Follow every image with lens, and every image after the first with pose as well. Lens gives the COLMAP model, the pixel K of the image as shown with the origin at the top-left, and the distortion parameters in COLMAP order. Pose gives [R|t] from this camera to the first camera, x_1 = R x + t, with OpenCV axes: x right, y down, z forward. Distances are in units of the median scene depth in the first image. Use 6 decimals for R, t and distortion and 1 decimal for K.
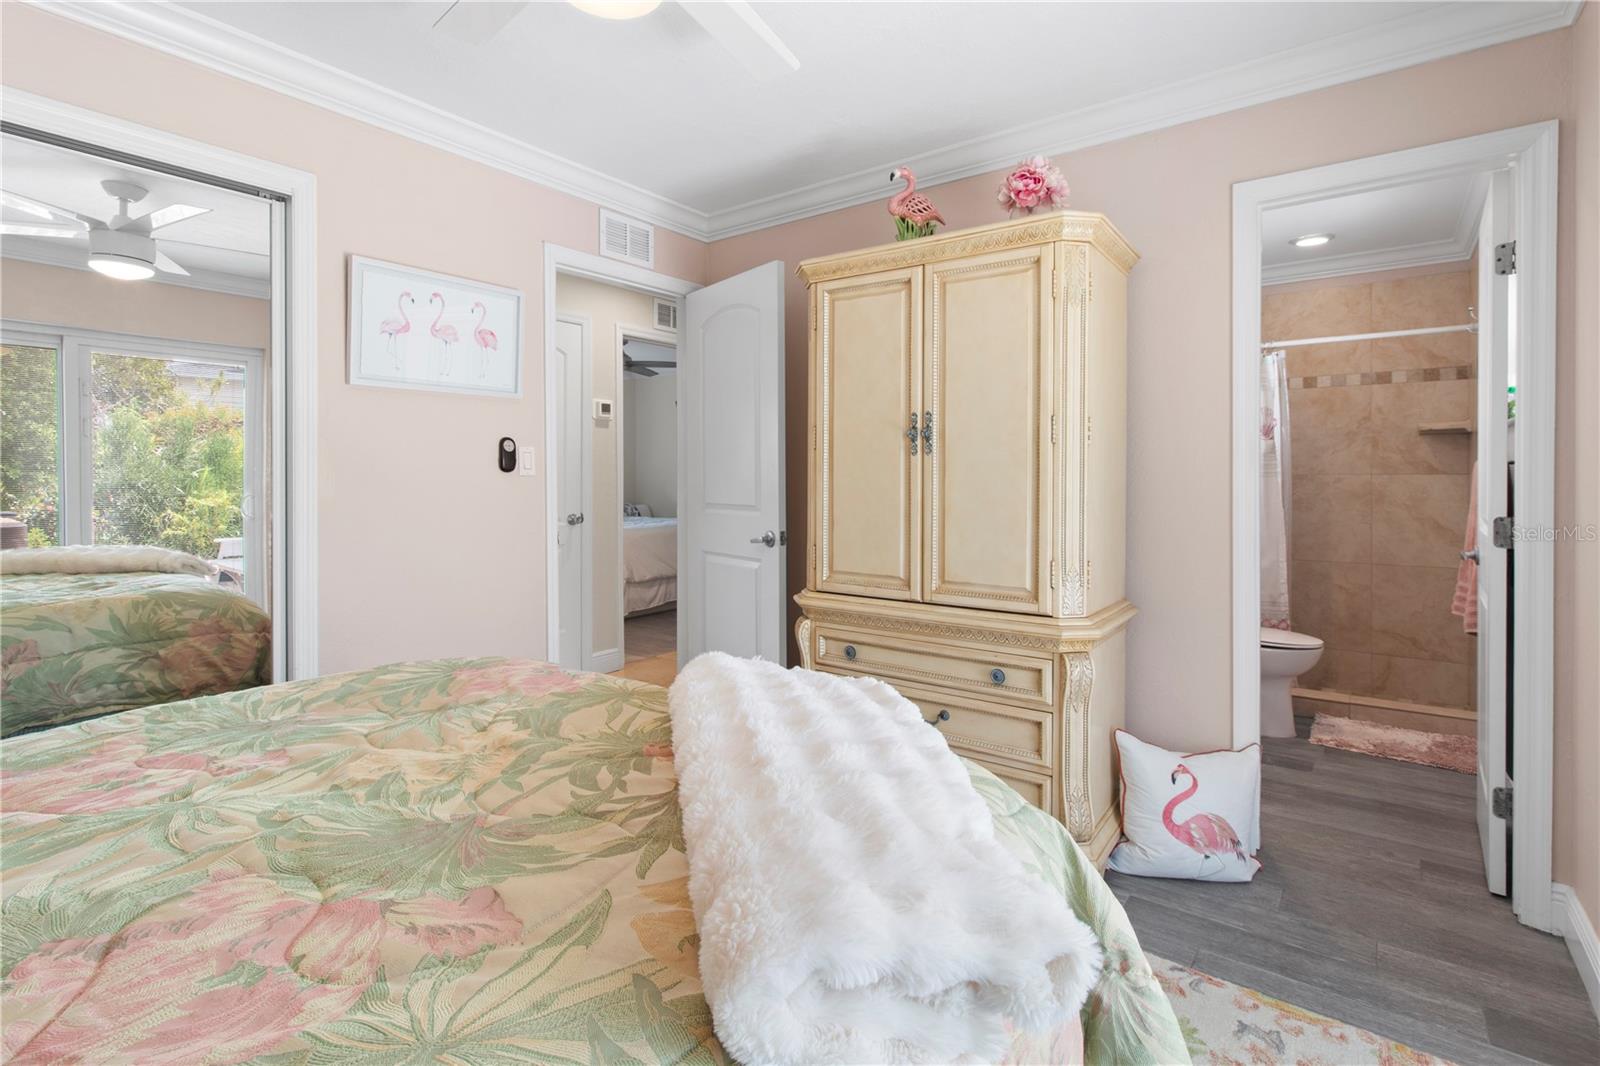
lens RADIAL K [[761.1, 0, 801.1], [0, 761.1, 471.2], [0, 0, 1]] dist [0.000675, 0.000310]
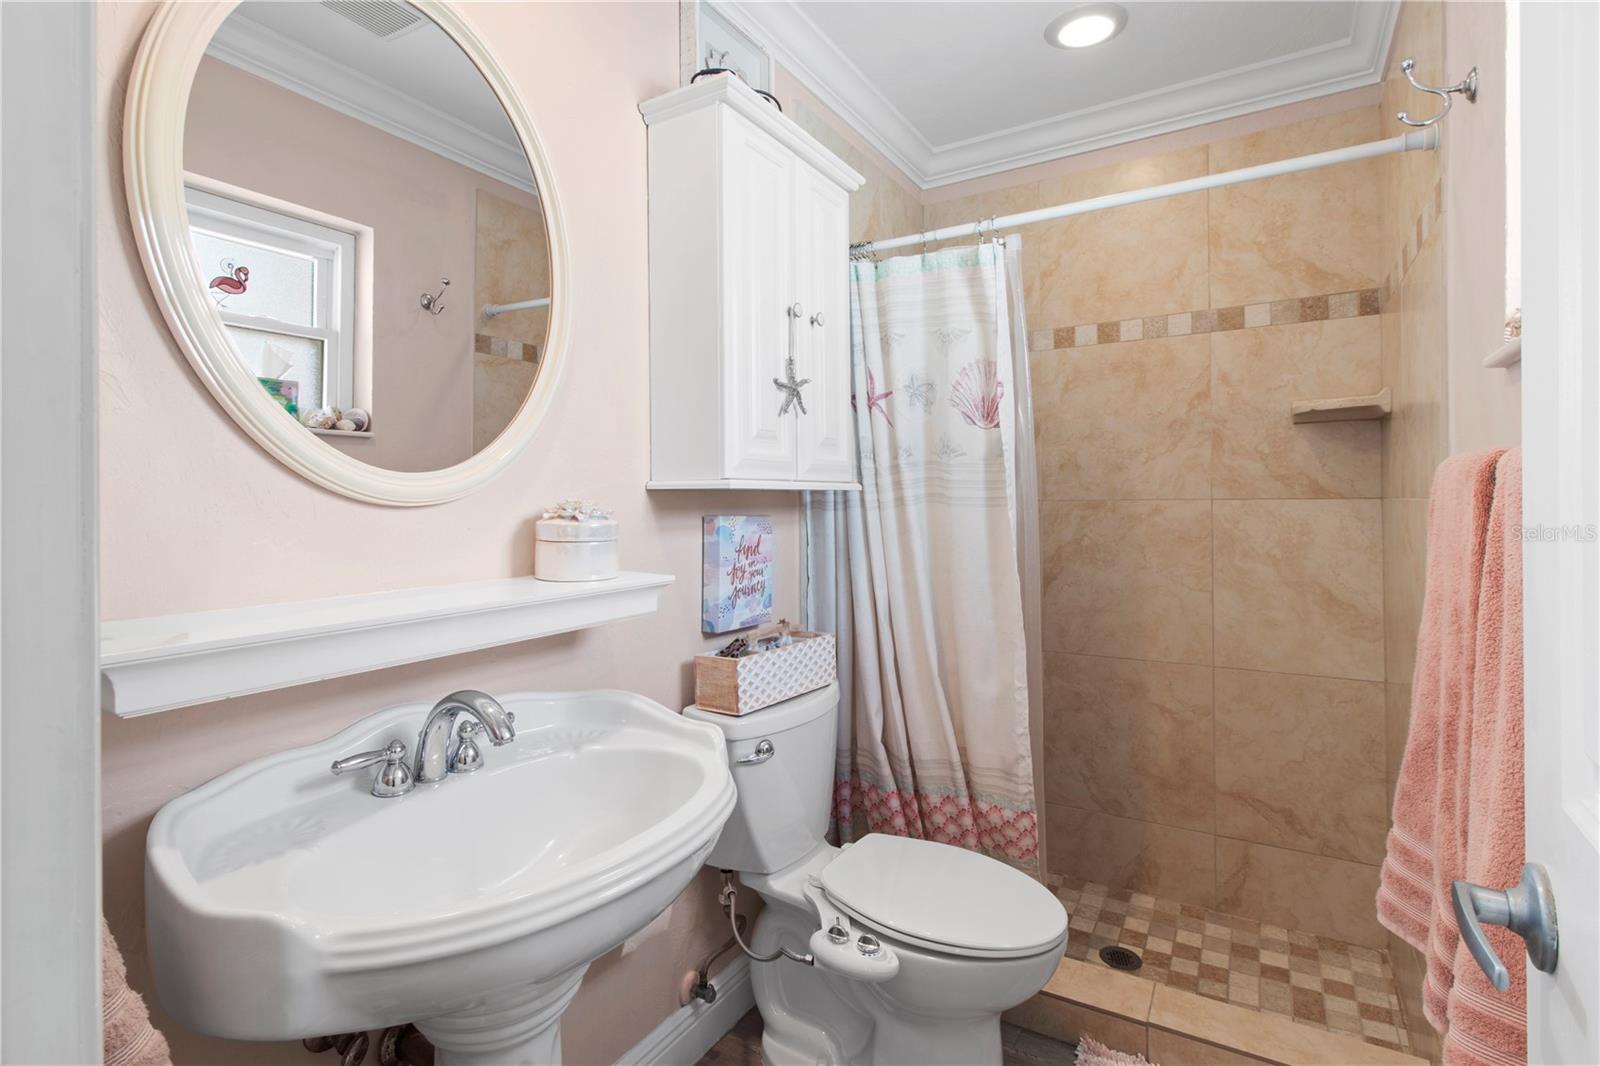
lens RADIAL K [[761.1, 0, 795.5], [0, 761.1, 493.9], [0, 0, 1]] dist [0.000675, 0.000310]
pose [[0.995637, -0.008716, 0.092899, 0.411987], [0.009037, 0.999955, -0.003039, -0.000789], [-0.092869, 0.003865, 0.995671, 0.499193]]
